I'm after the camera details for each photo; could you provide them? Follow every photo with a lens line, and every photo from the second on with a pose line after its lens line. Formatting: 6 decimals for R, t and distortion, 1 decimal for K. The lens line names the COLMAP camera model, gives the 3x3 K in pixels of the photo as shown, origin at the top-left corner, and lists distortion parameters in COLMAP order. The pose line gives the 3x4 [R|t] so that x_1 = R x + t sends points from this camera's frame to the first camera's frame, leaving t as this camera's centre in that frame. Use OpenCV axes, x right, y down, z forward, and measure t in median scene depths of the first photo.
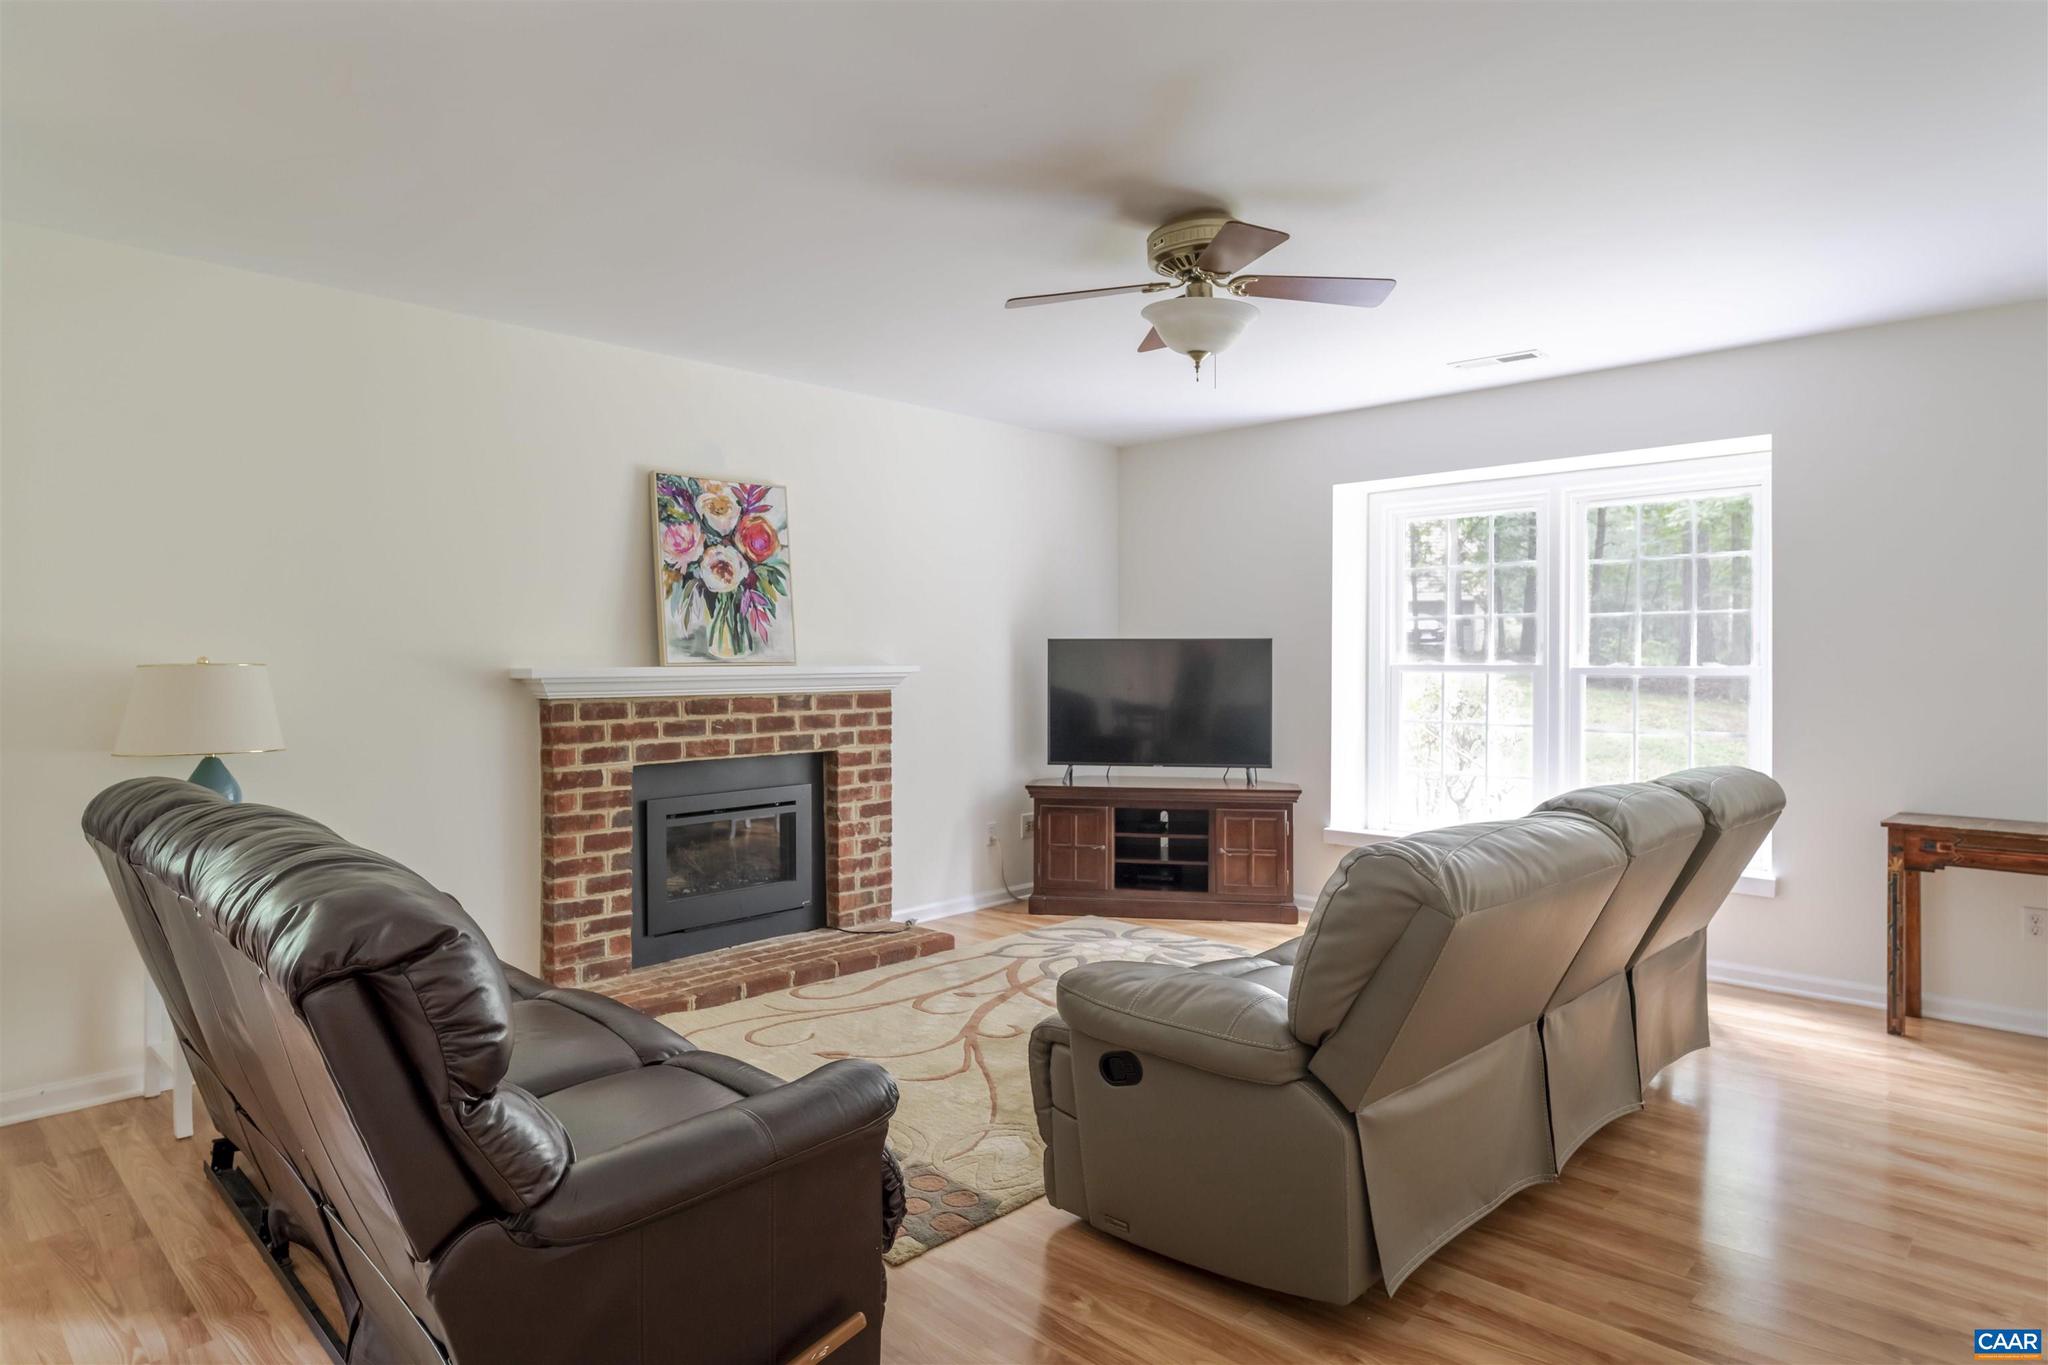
lens RADIAL K [[1085.8, 0, 1026.9], [0, 1085.8, 662.3], [0, 0, 1]] dist [-0.050941, -0.000038]
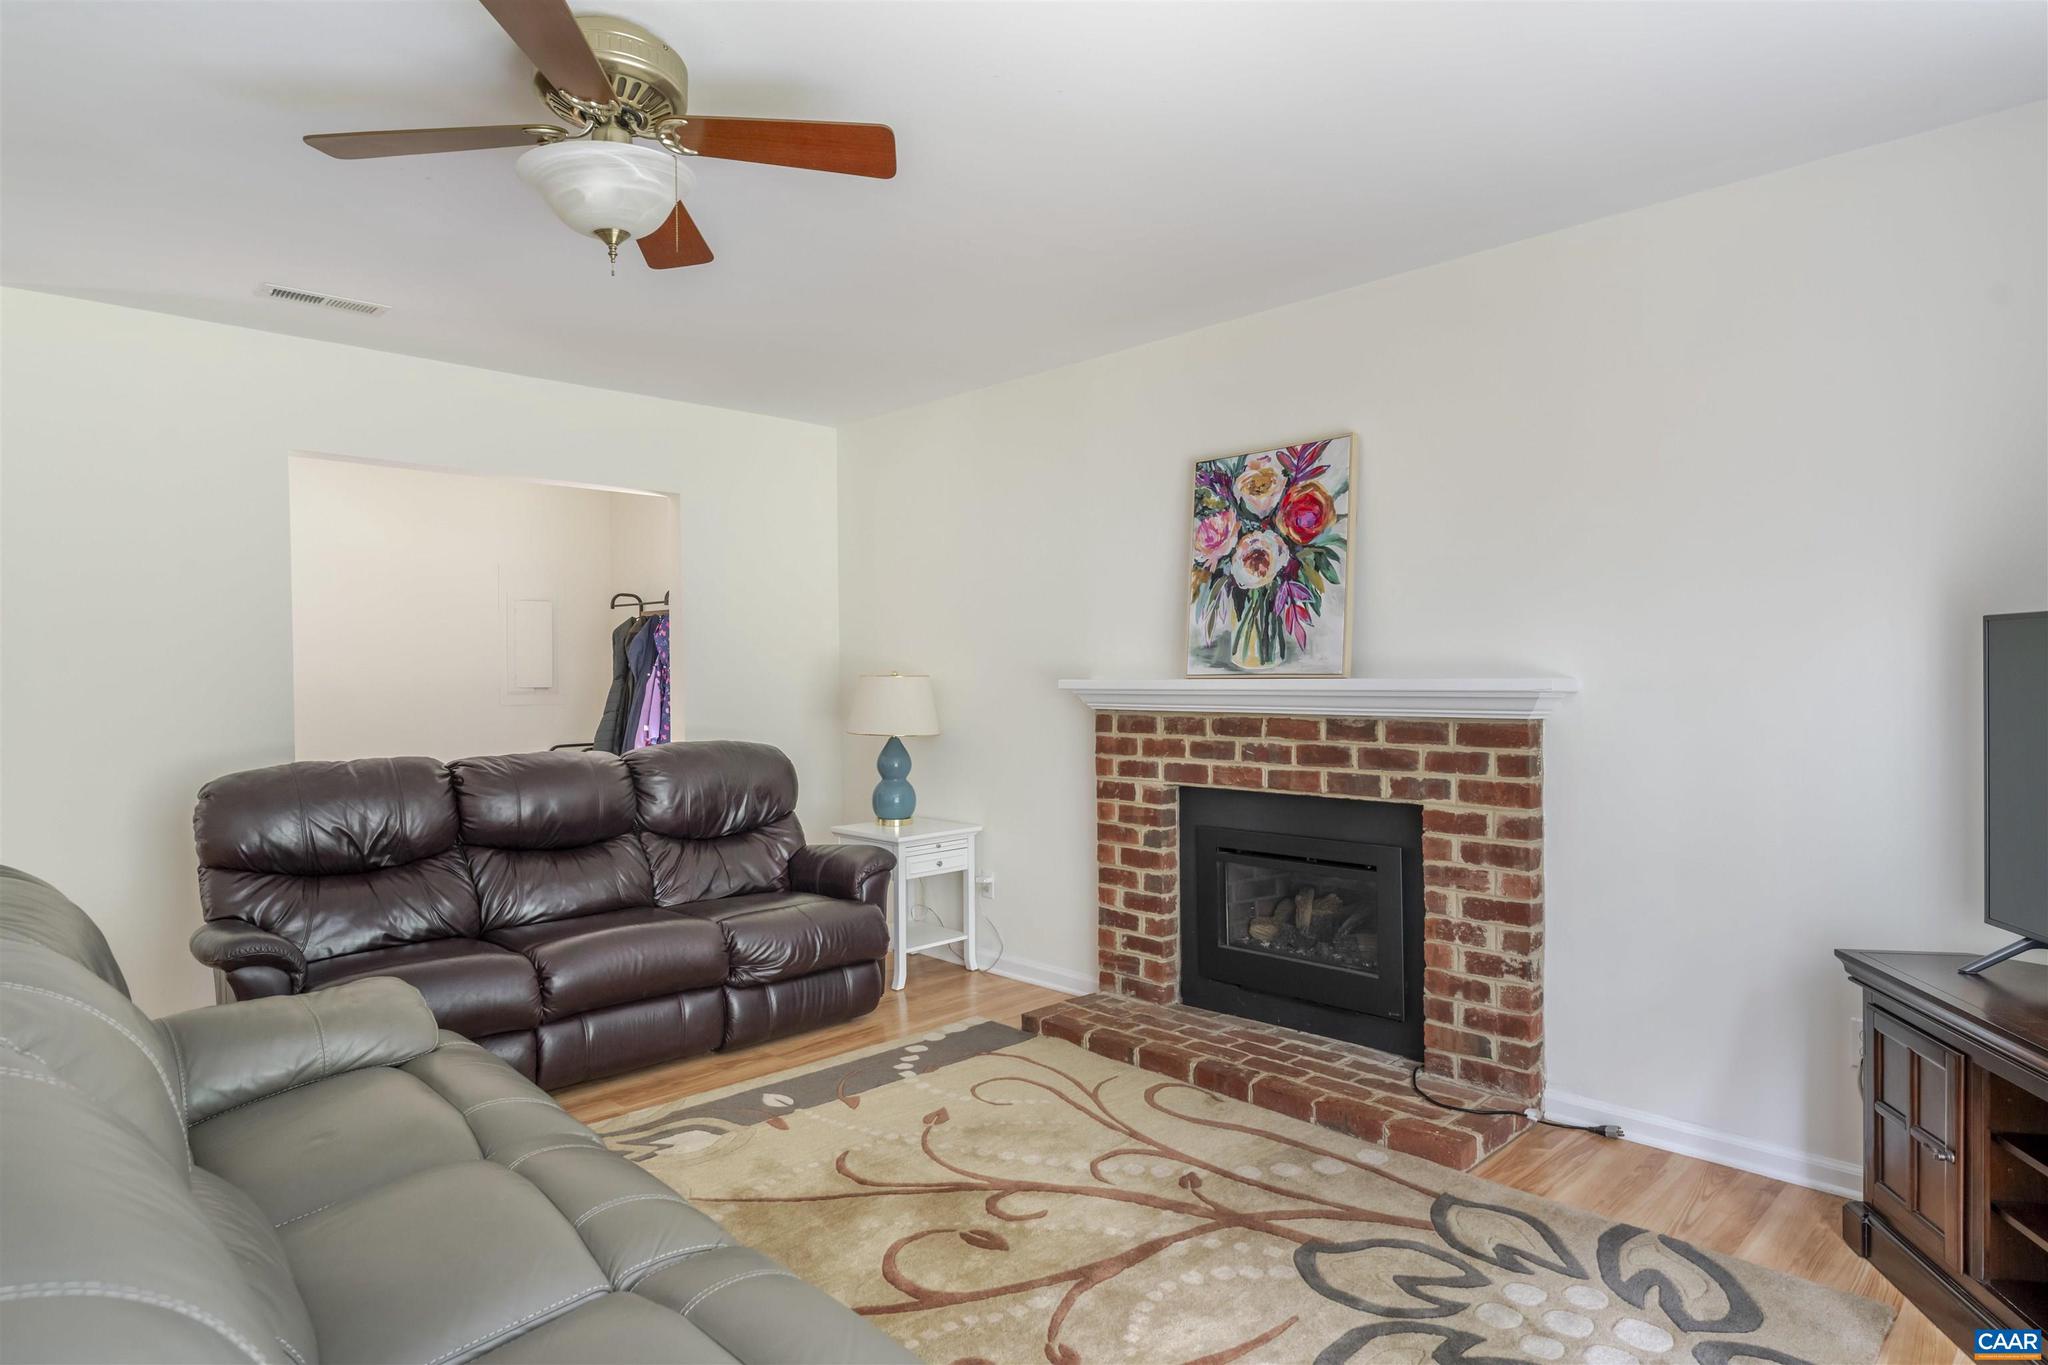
lens RADIAL K [[1131.8, 0, 1024.0], [0, 1131.8, 682.5], [0, 0, 1]] dist [-0.002699, -0.000204]
pose [[-0.015560, 0.012660, -0.999799, 0.575942], [0.006524, 0.999900, 0.012560, -0.005378], [0.999858, -0.006328, -0.015641, 0.833346]]
